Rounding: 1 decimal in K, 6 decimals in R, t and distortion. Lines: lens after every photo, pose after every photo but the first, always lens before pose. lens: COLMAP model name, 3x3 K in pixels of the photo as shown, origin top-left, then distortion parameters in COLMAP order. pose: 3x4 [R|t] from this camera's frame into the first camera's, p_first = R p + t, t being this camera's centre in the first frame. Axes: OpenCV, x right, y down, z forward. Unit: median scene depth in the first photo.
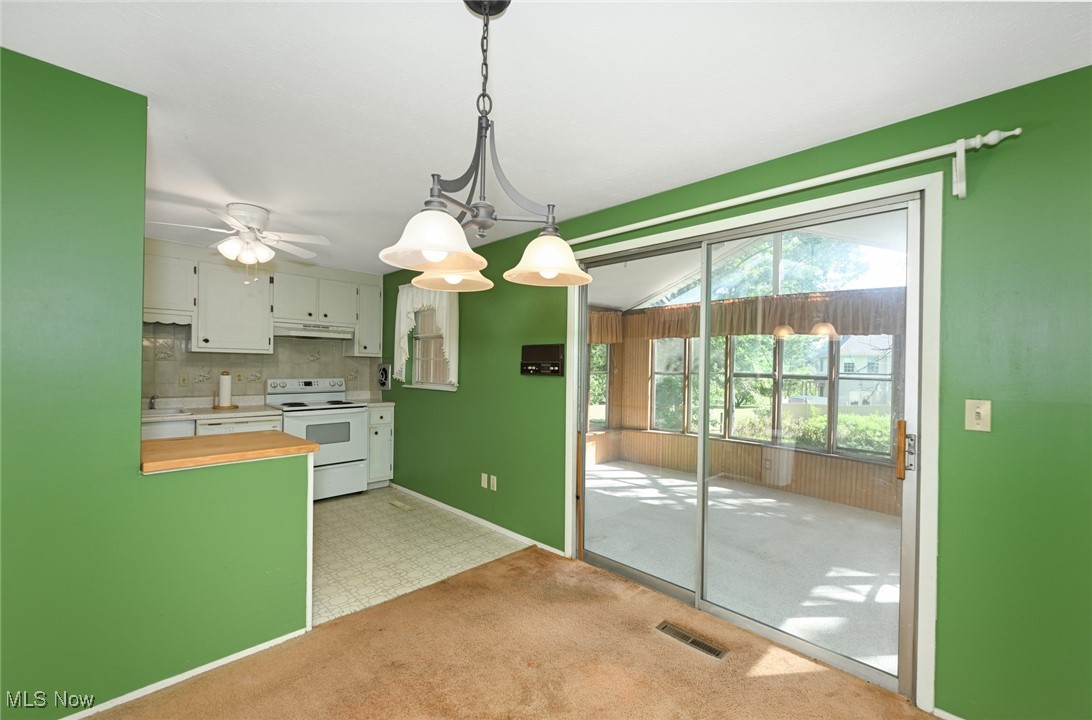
lens RADIAL K [[460.8, 0, 546.0], [0, 460.8, 360.0], [0, 0, 1]] dist [0.000631, 0.000073]
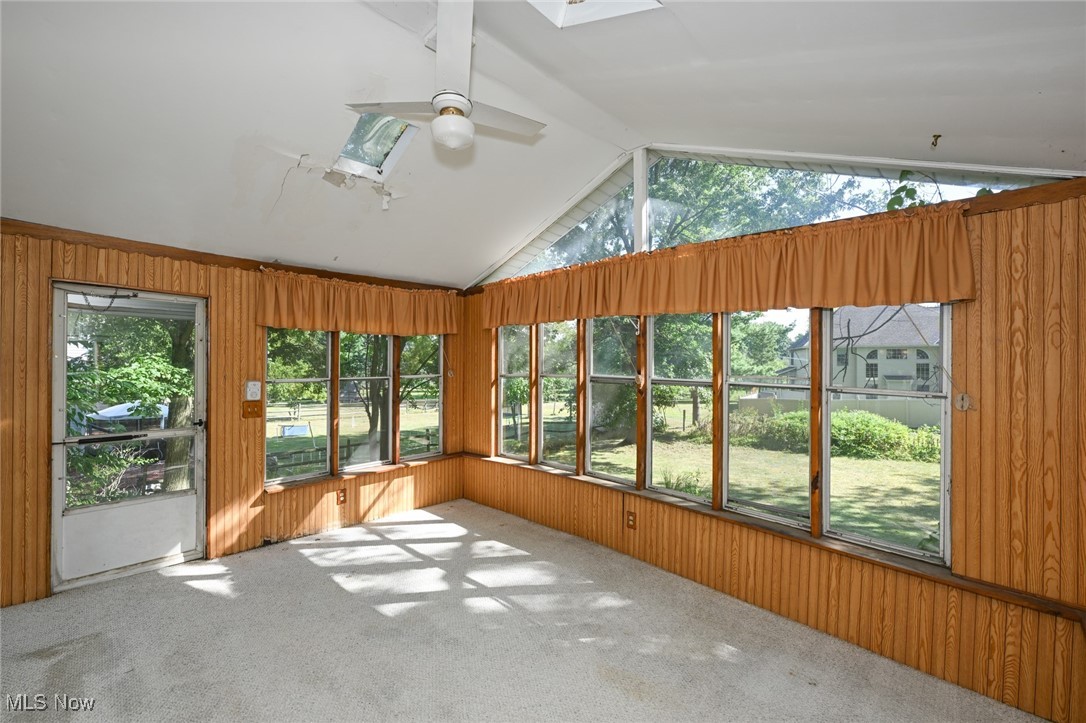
lens RADIAL K [[449.3, 0, 543.0], [0, 449.3, 361.5], [0, 0, 1]] dist [0.000072, -0.000006]
pose [[0.999701, -0.015945, 0.018532, 0.209173], [0.015735, 0.999811, 0.011397, -0.000895], [-0.018710, -0.011102, 0.999763, 0.229246]]
